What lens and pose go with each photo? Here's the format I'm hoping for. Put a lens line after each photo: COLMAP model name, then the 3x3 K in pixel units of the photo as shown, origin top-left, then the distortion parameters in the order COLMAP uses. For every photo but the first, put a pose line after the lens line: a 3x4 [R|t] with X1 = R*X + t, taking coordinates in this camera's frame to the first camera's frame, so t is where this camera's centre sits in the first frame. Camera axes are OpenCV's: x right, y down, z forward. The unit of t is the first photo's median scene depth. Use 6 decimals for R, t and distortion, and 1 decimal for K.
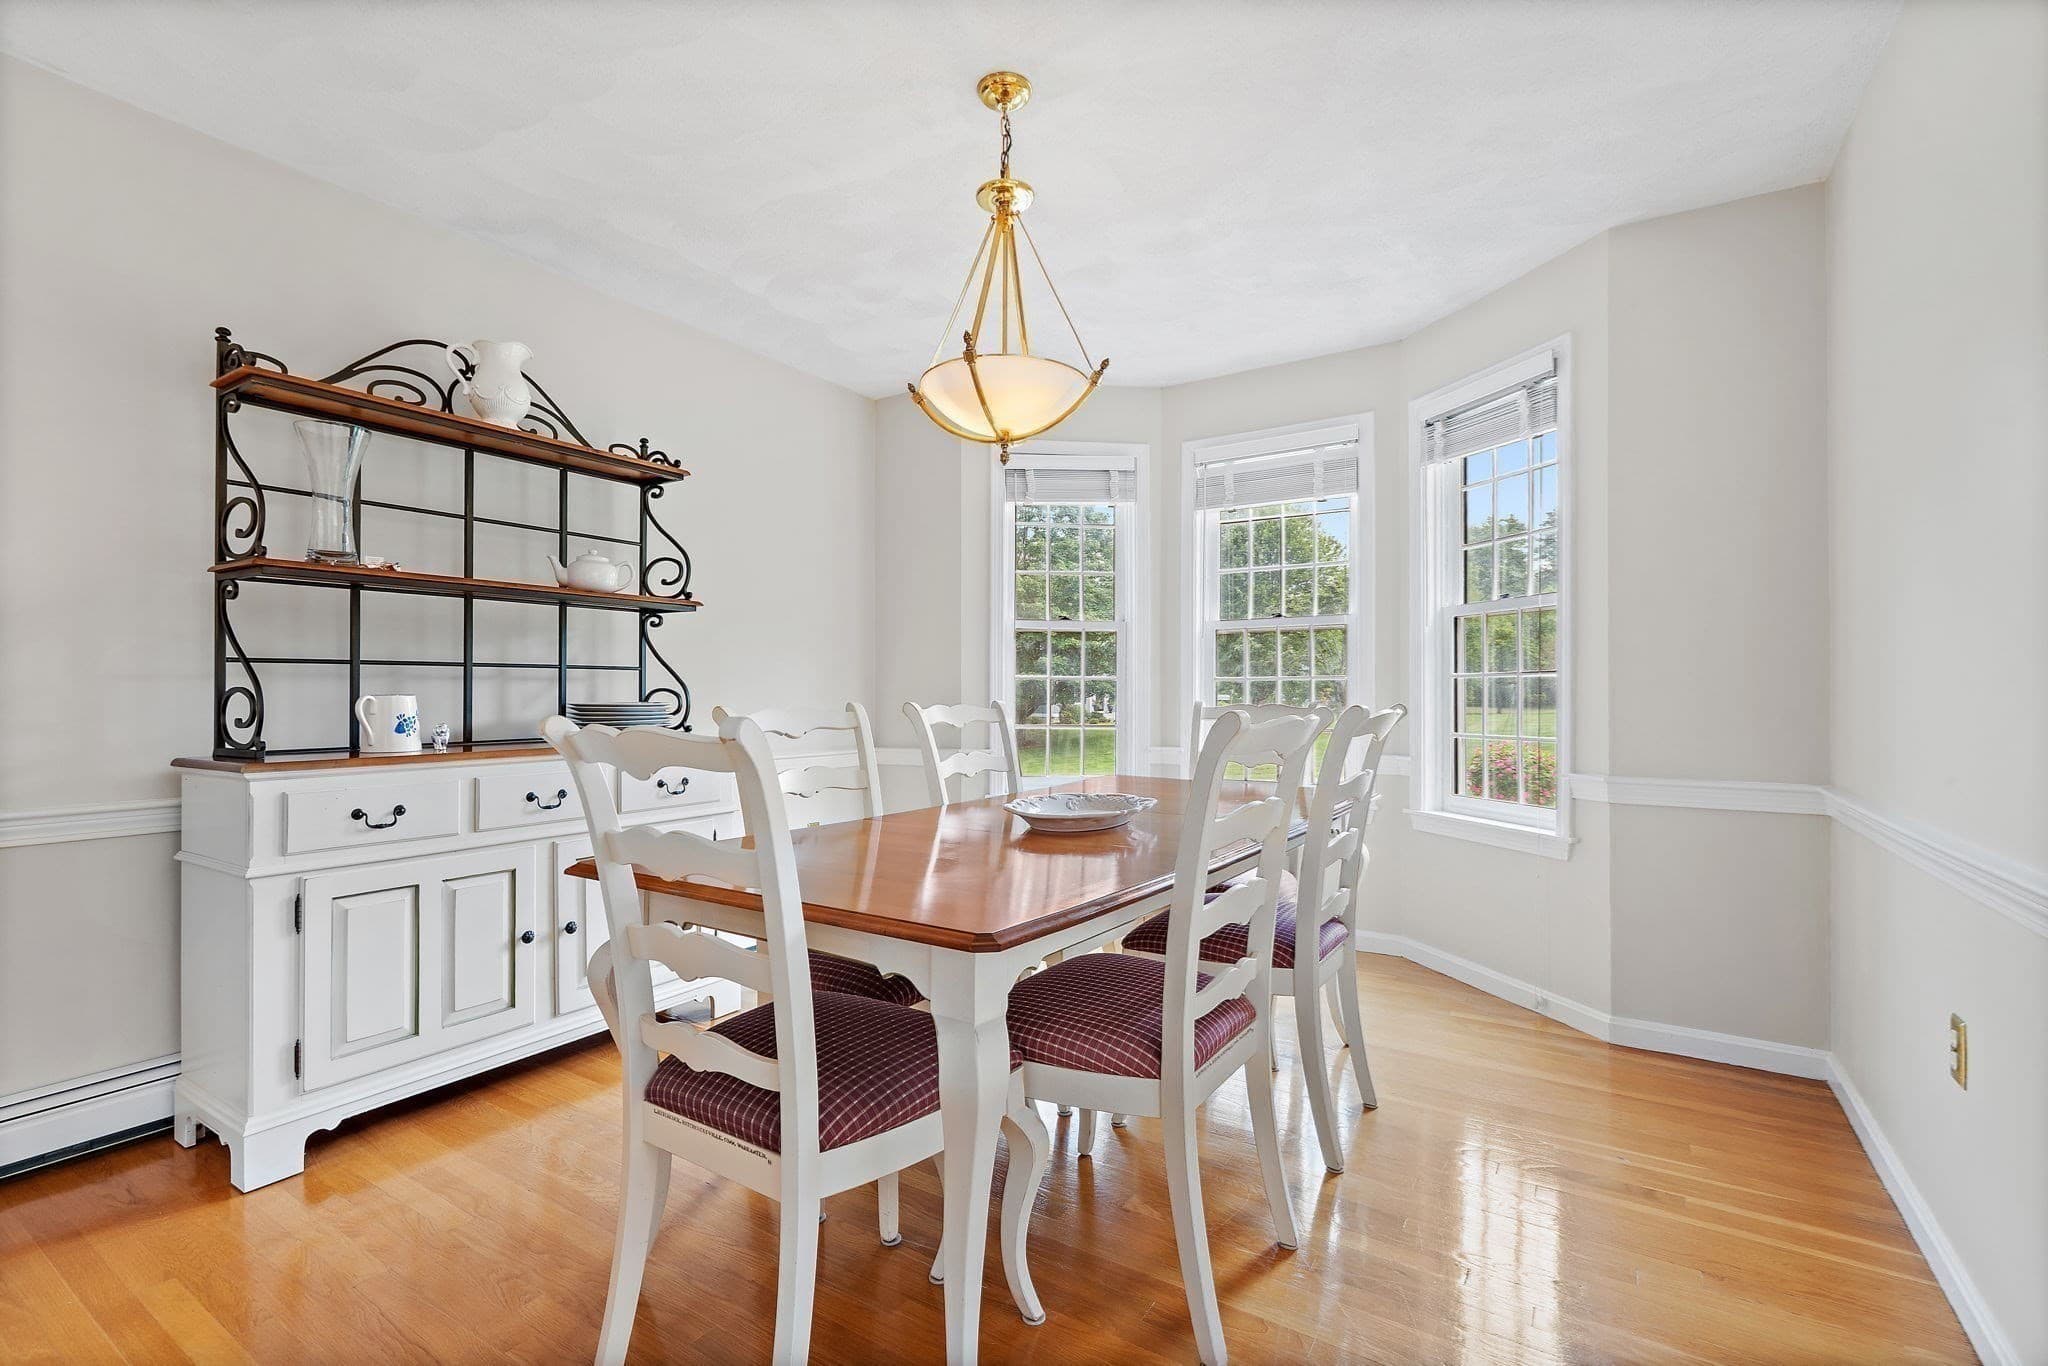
lens RADIAL K [[917.5, 0, 1014.5], [0, 917.5, 673.3], [0, 0, 1]] dist [-0.000737, -0.000424]
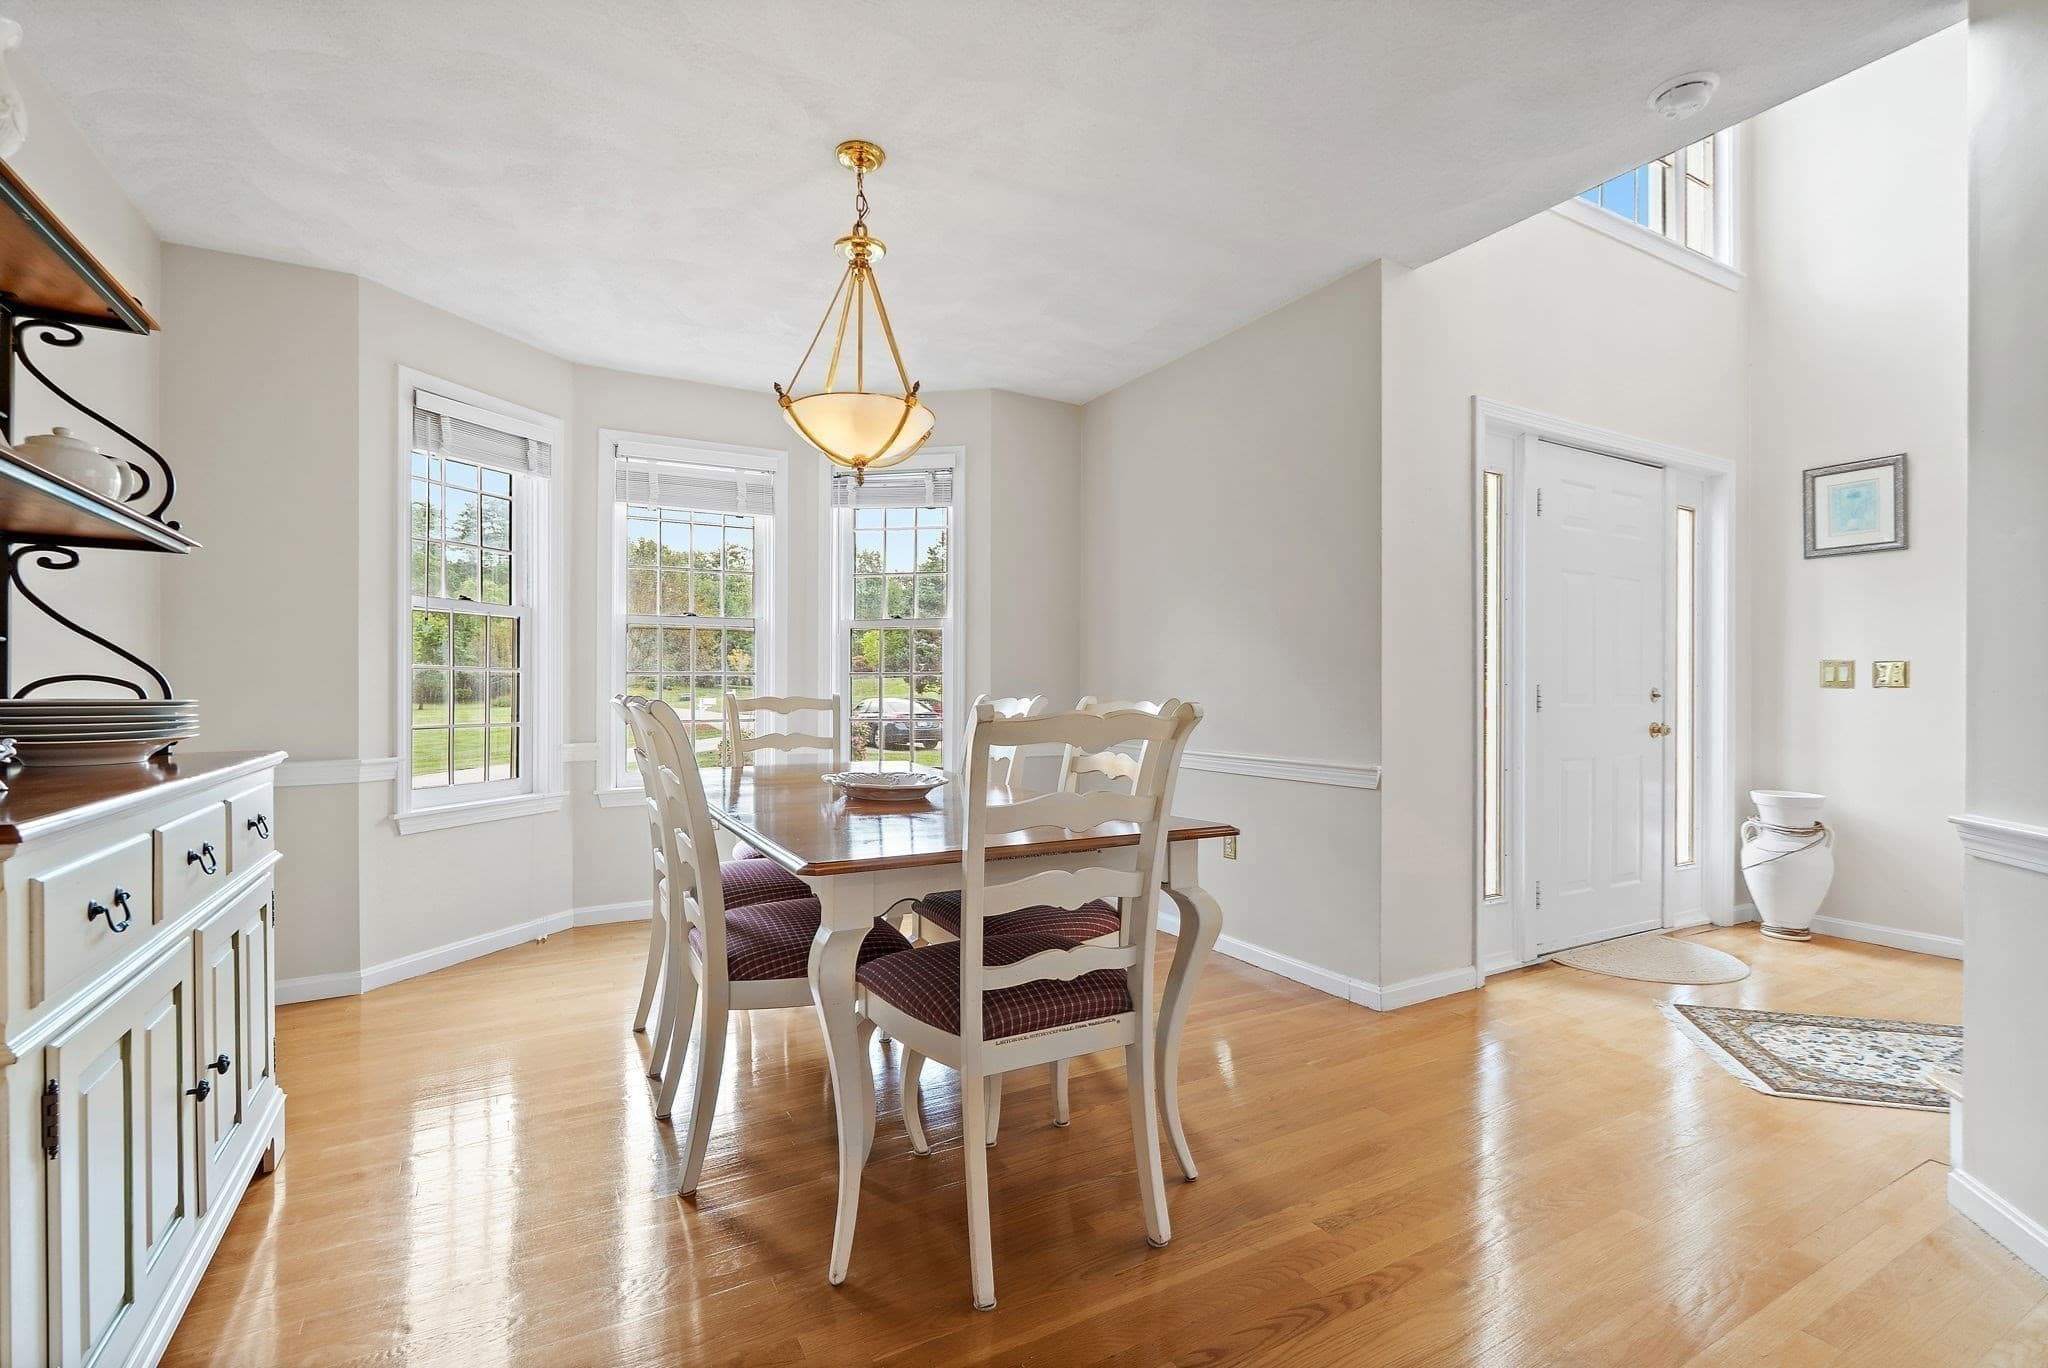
lens RADIAL K [[917.5, 0, 1012.9], [0, 917.5, 691.2], [0, 0, 1]] dist [-0.000737, -0.000424]
pose [[0.452326, -0.008639, 0.891811, -0.540301], [-0.017355, 0.999678, 0.018486, 0.003706], [-0.891684, -0.023839, 0.452031, 0.171660]]
